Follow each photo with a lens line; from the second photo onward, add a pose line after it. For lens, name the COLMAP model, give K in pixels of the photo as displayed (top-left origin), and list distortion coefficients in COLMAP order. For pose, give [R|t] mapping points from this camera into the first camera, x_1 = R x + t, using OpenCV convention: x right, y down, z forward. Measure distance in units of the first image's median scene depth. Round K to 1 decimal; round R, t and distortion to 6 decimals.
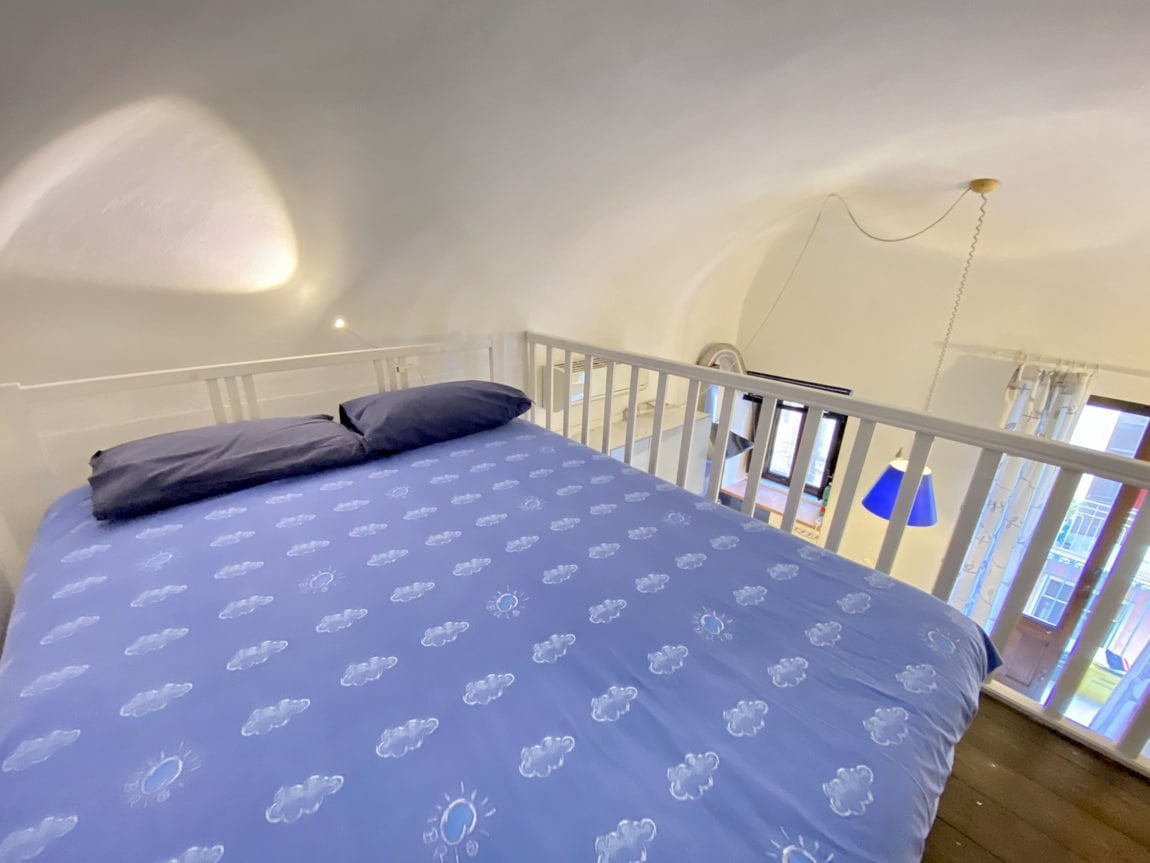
lens RADIAL K [[470.2, 0, 575.0], [0, 470.2, 431.5], [0, 0, 1]] dist [0.025980, -0.023183]
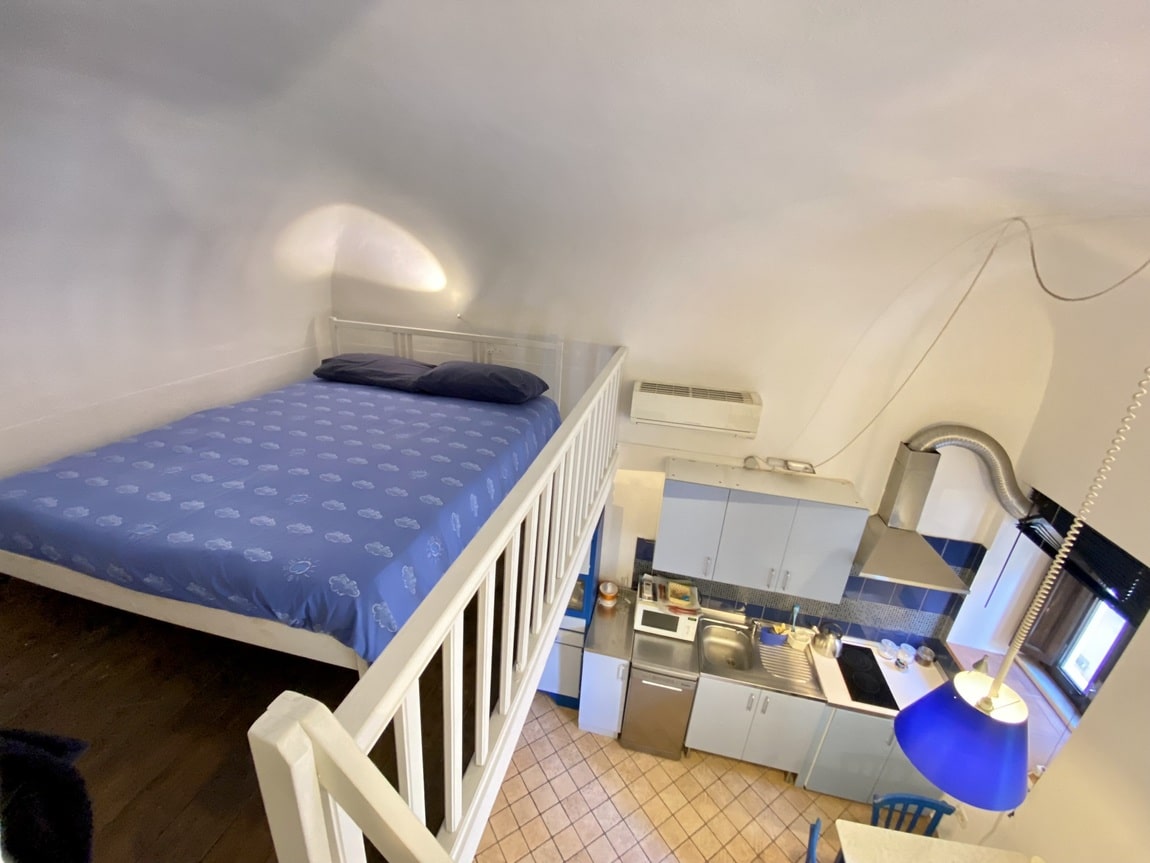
lens RADIAL K [[470.2, 0, 575.0], [0, 470.2, 431.5], [0, 0, 1]] dist [0.025980, -0.023183]
pose [[0.579074, 0.302150, -0.757218, 1.247823], [-0.323392, 0.937722, 0.126866, -0.212786], [0.748393, 0.171413, 0.640723, 0.362978]]
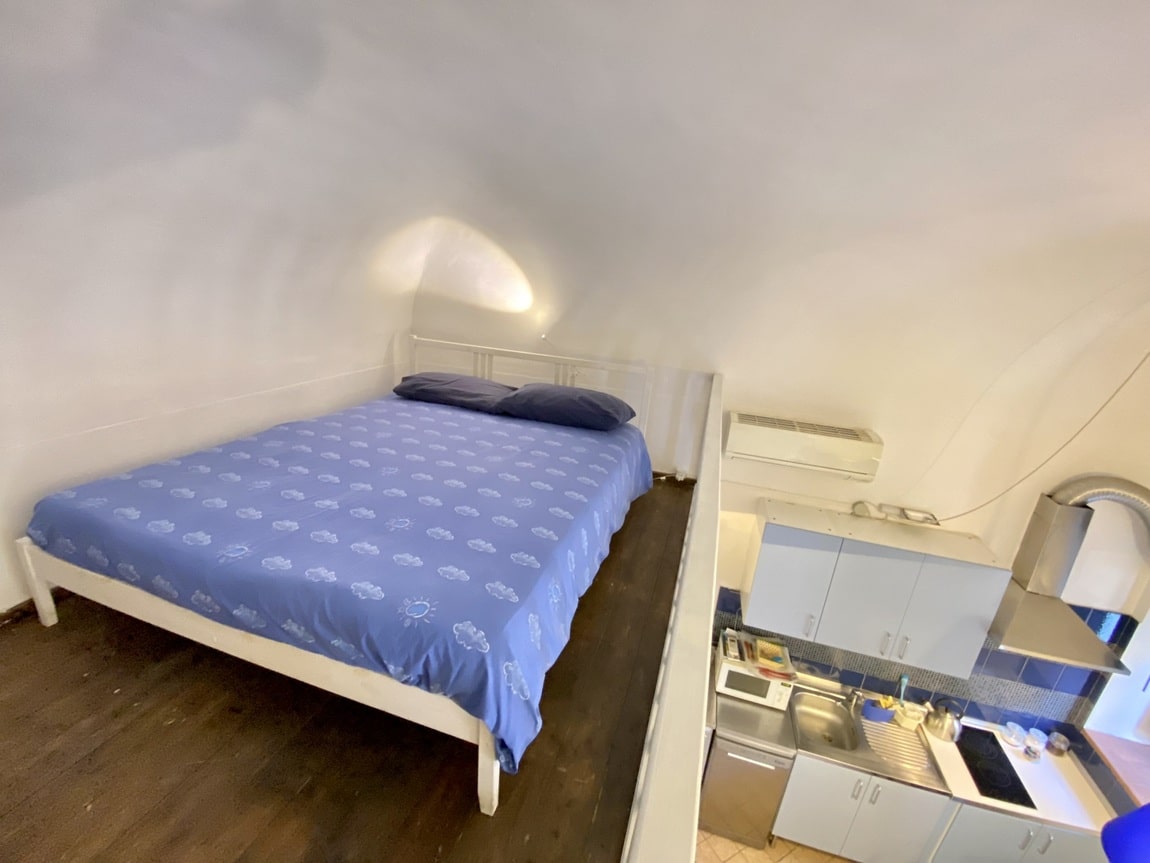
lens RADIAL K [[469.7, 0, 575.0], [0, 469.7, 431.5], [0, 0, 1]] dist [0.018573, -0.019633]
pose [[0.516466, 0.270026, -0.812619, 1.023707], [-0.358790, 0.929900, 0.080965, -0.109274], [0.777517, 0.249744, 0.577145, 0.295690]]
